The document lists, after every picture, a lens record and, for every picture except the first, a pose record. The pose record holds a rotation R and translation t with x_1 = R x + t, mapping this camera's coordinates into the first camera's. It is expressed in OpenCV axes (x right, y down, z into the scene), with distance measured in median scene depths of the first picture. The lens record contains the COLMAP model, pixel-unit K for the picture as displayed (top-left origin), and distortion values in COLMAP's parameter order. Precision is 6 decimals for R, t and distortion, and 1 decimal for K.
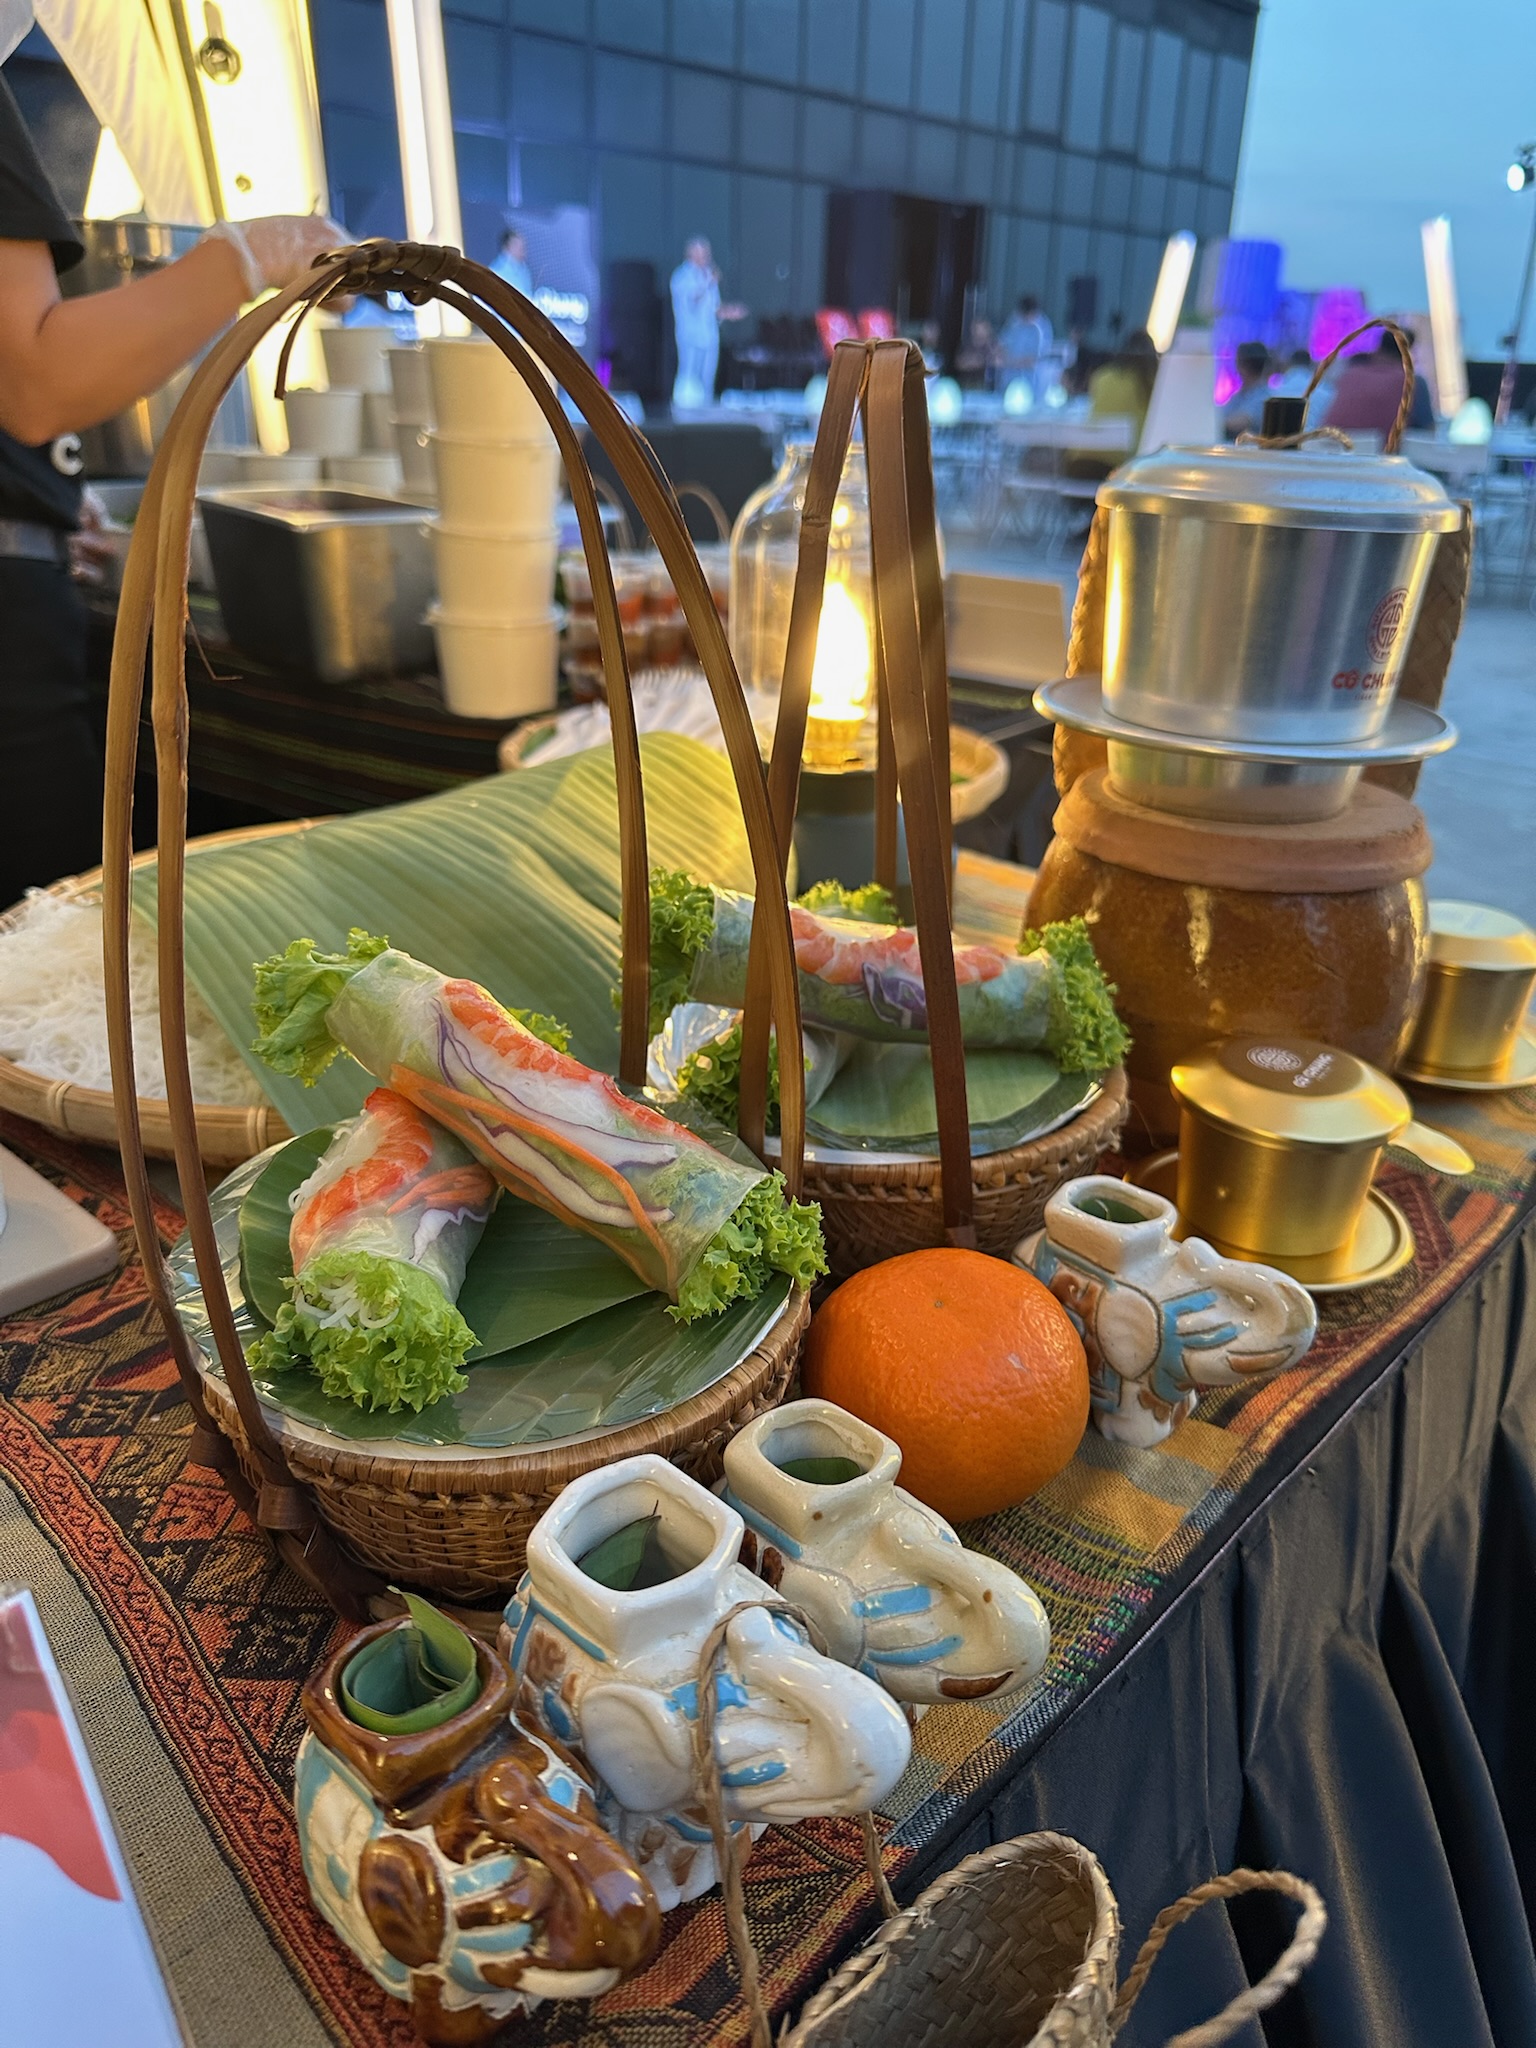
lens RADIAL K [[1458.1, 0, 768.6], [0, 1458.1, 1009.4], [0, 0, 1]] dist [0.113122, -0.209339]
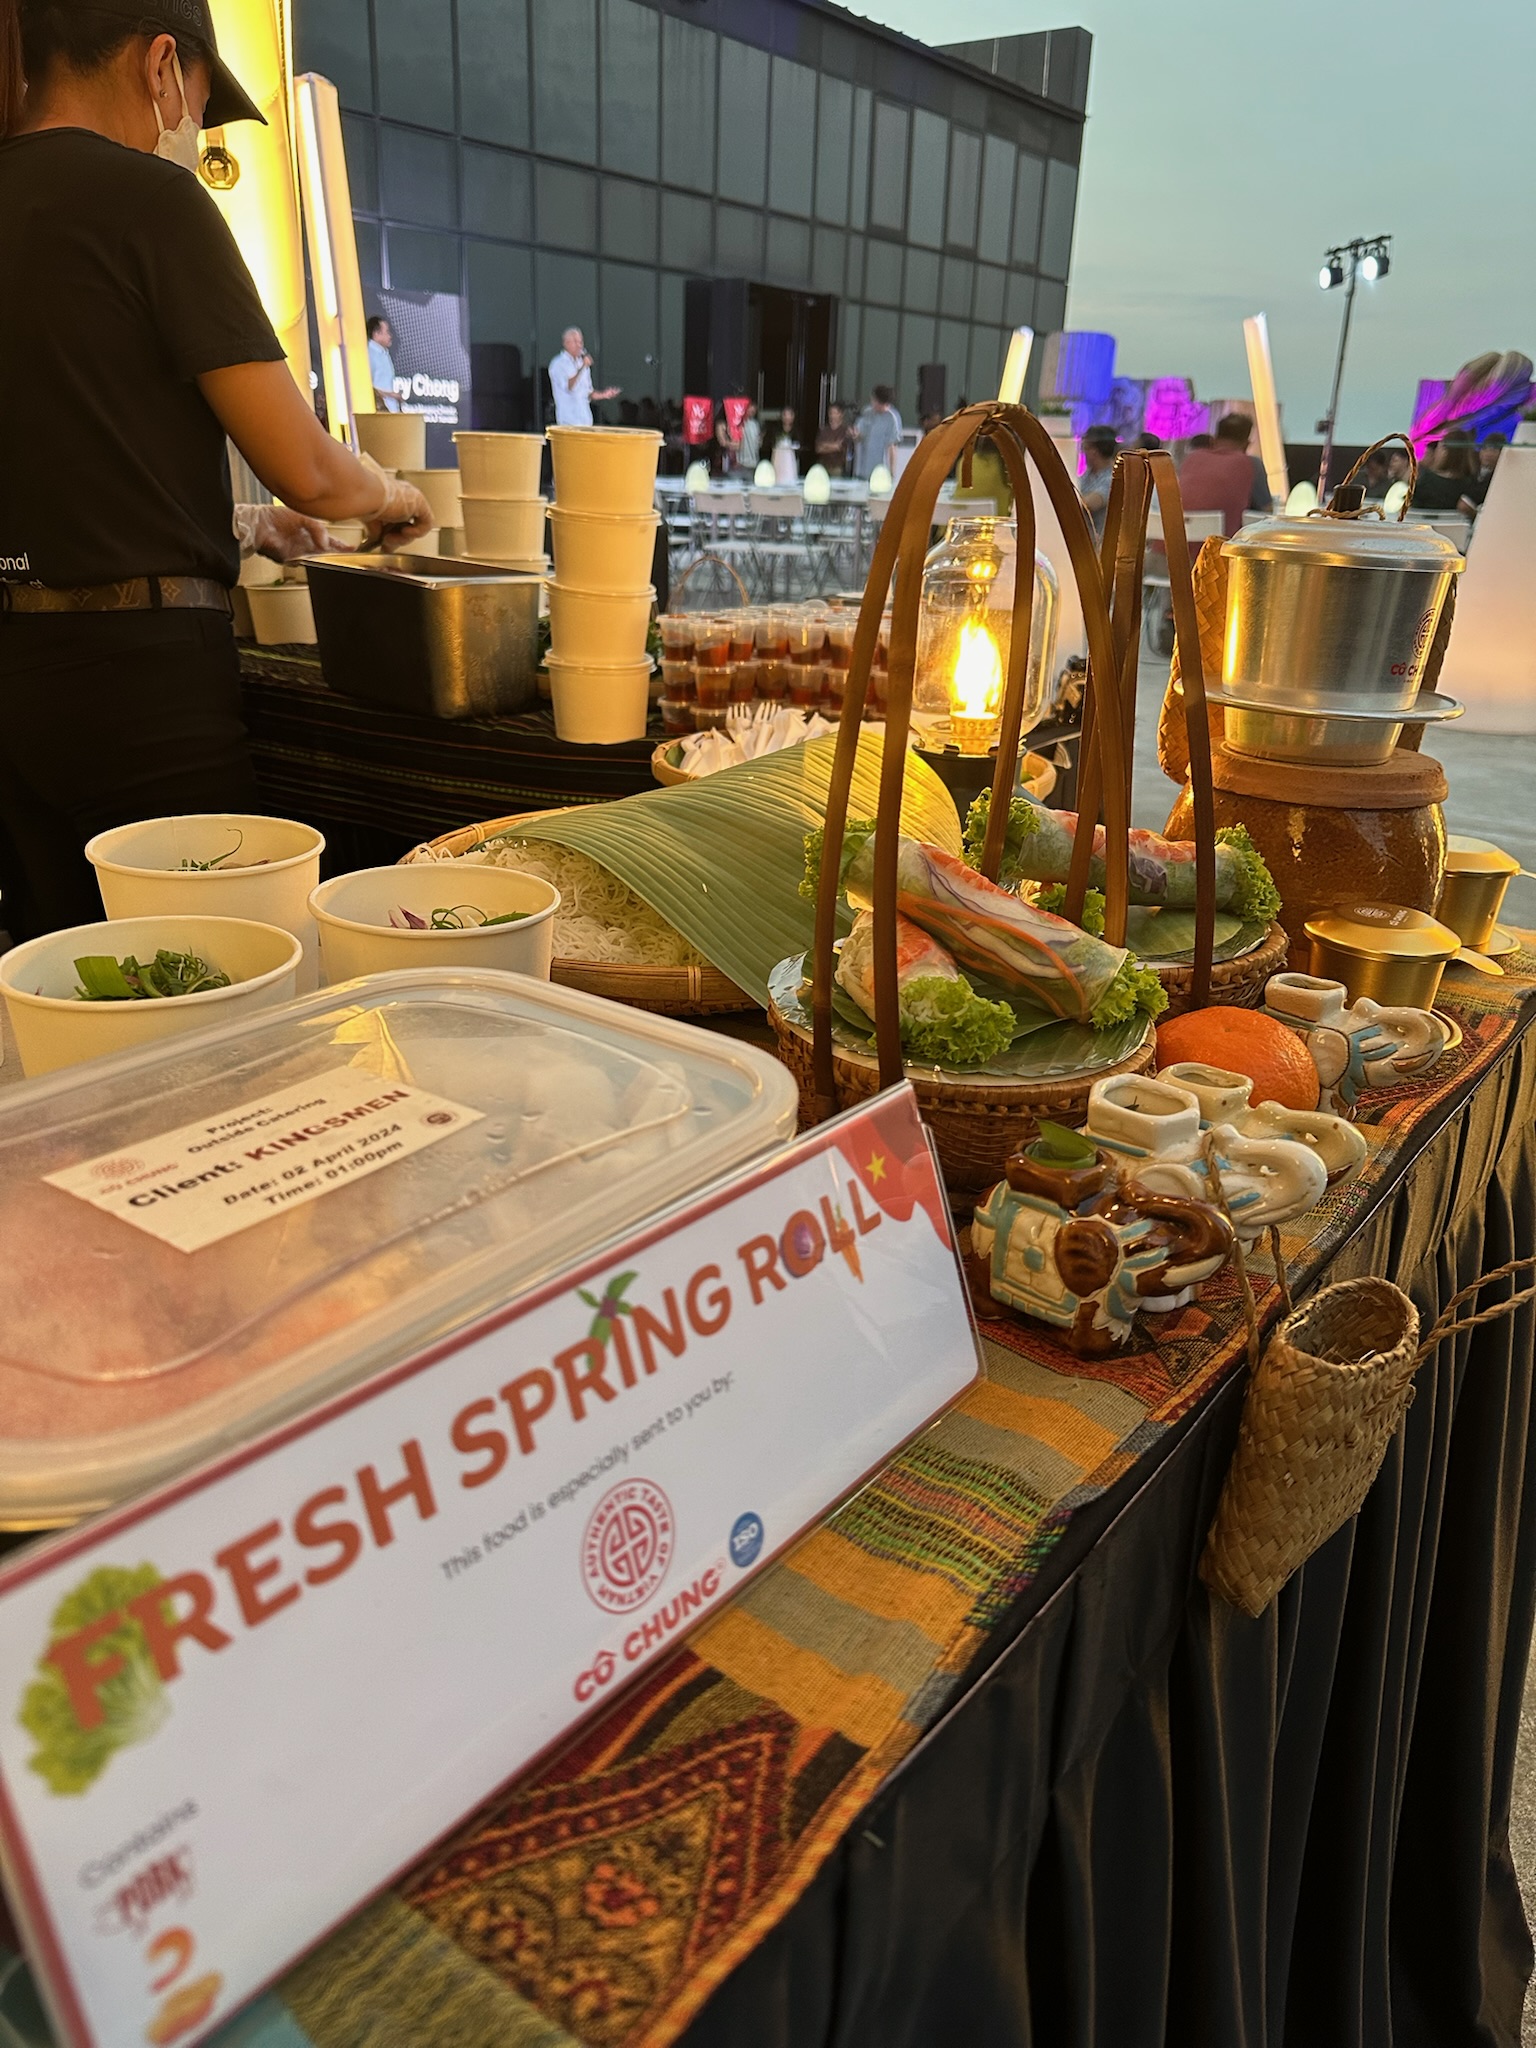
lens RADIAL K [[1458.1, 0, 768.6], [0, 1458.1, 1009.4], [0, 0, 1]] dist [0.113122, -0.209339]
pose [[0.995047, -0.028932, 0.095104, -0.374308], [0.033259, 0.998468, -0.044231, 0.158850], [-0.093678, 0.047175, 0.994484, -0.400630]]
